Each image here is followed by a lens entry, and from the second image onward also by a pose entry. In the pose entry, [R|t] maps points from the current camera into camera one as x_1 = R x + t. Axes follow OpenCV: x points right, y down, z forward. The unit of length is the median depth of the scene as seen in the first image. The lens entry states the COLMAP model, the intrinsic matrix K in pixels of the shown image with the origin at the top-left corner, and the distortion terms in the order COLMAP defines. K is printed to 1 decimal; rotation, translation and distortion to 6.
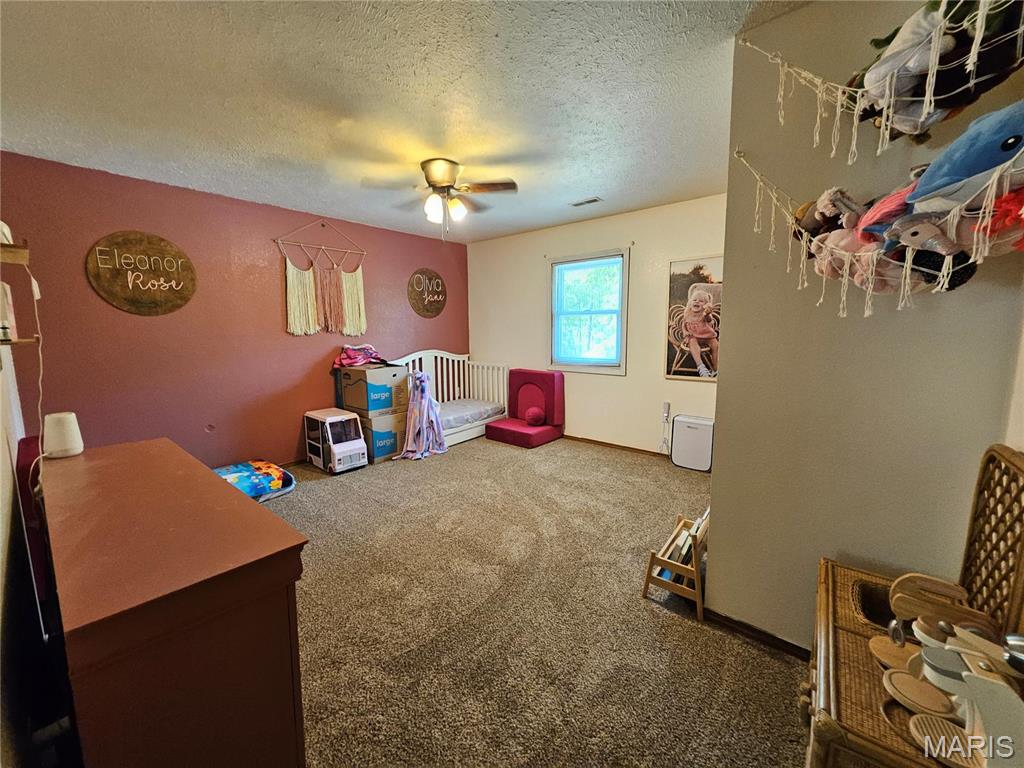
lens RADIAL K [[410.3, 0, 513.4], [0, 410.3, 380.3], [0, 0, 1]] dist [-0.000559, -0.000010]
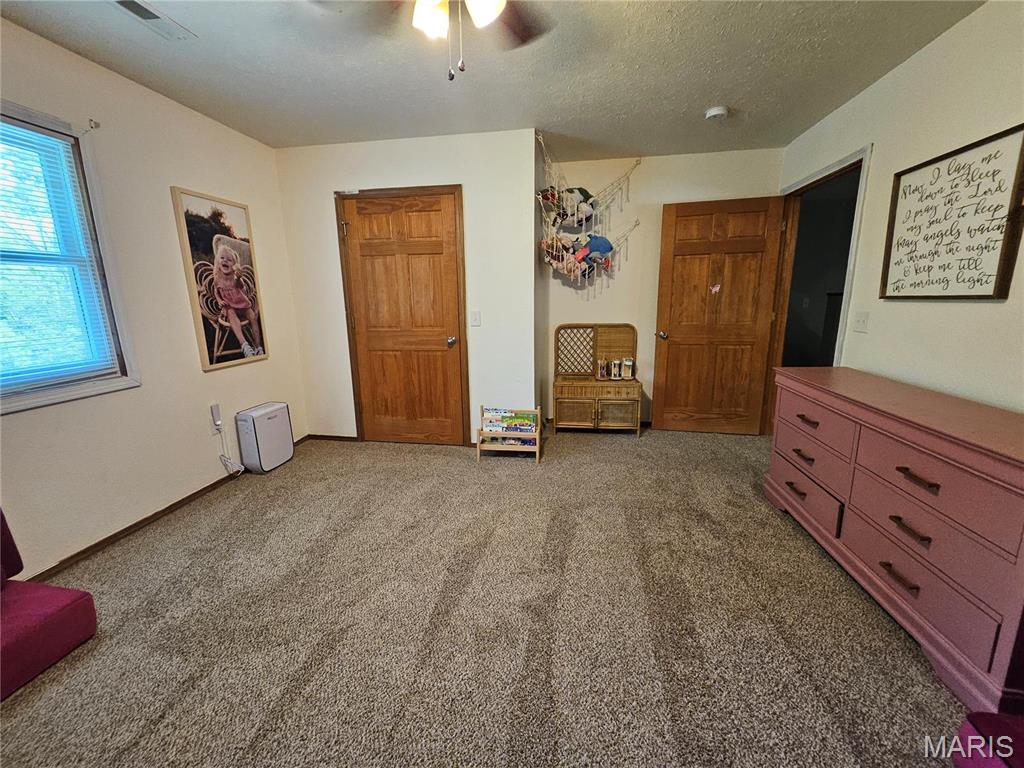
lens RADIAL K [[407.7, 0, 509.2], [0, 407.7, 382.1], [0, 0, 1]] dist [0.000703, 0.000023]
pose [[-0.530785, -0.159695, 0.832325, -0.484212], [0.123739, 0.956960, 0.262519, -0.108331], [-0.838424, 0.242332, -0.488180, 0.973862]]
